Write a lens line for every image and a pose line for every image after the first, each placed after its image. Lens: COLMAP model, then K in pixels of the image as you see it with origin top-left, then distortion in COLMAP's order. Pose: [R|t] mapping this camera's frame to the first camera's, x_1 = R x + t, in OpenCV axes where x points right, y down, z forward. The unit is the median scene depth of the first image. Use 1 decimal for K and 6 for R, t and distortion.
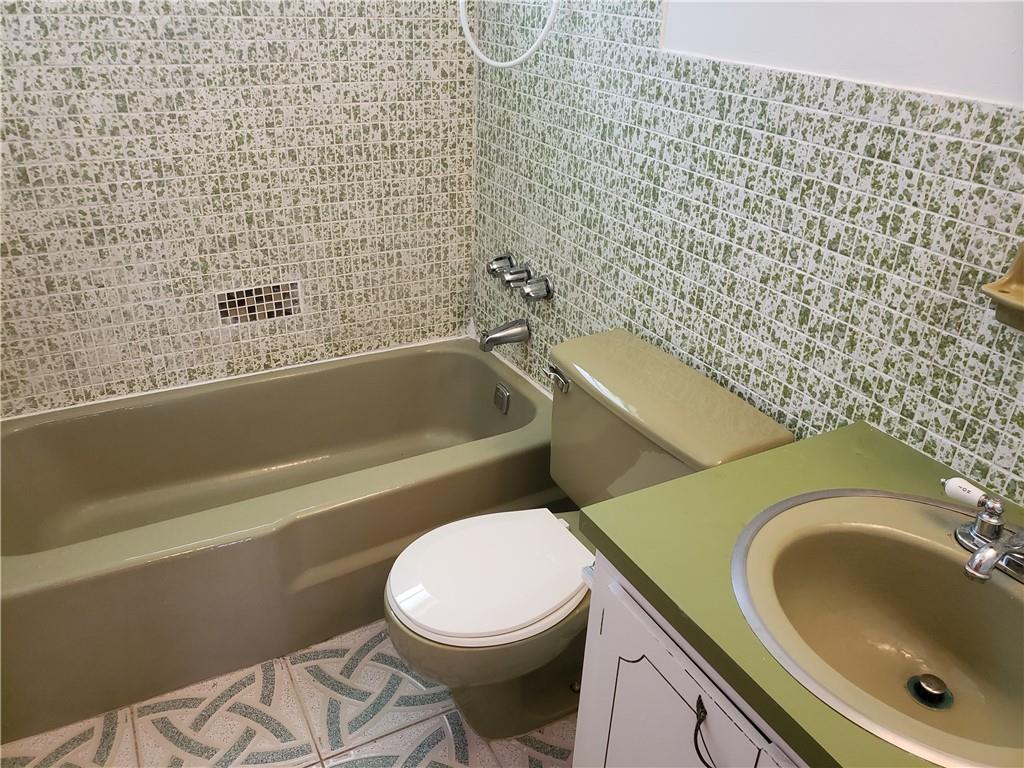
lens RADIAL K [[796.8, 0, 511.7], [0, 796.8, 380.8], [0, 0, 1]] dist [0.036324, -0.004293]
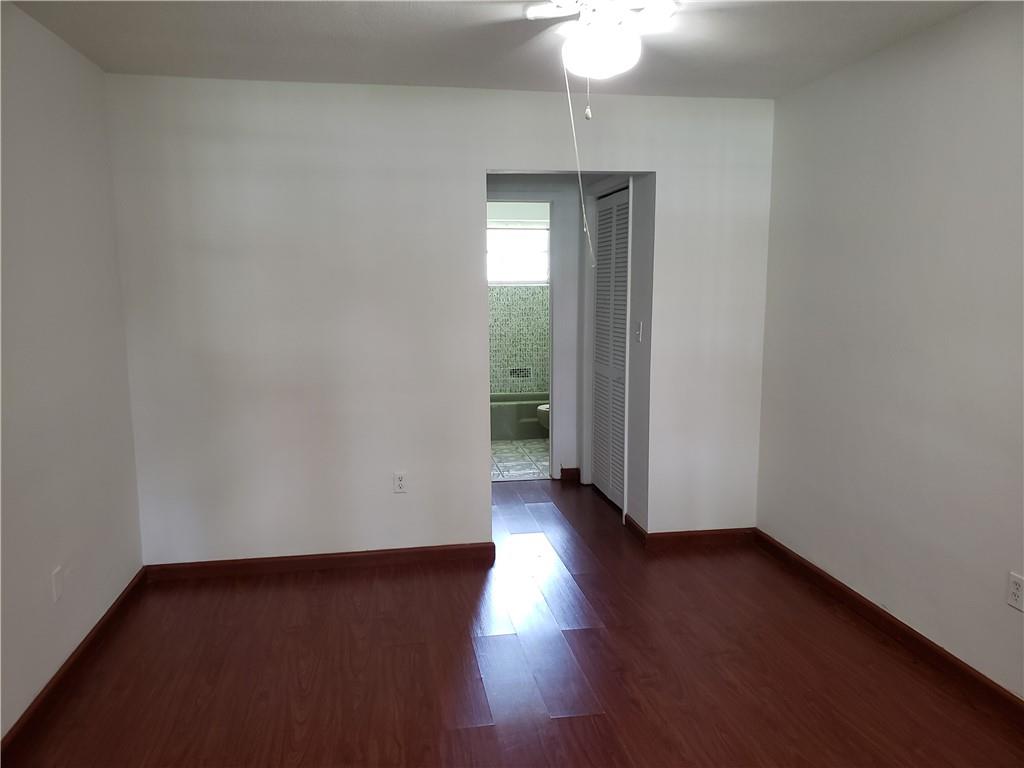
lens RADIAL K [[796.8, 0, 512.6], [0, 796.8, 385.0], [0, 0, 1]] dist [0.036324, -0.004293]
pose [[0.945093, 0.001784, -0.326796, 0.886867], [-0.114212, 0.938730, -0.325178, 1.203399], [0.306193, 0.344648, 0.887392, -2.342597]]
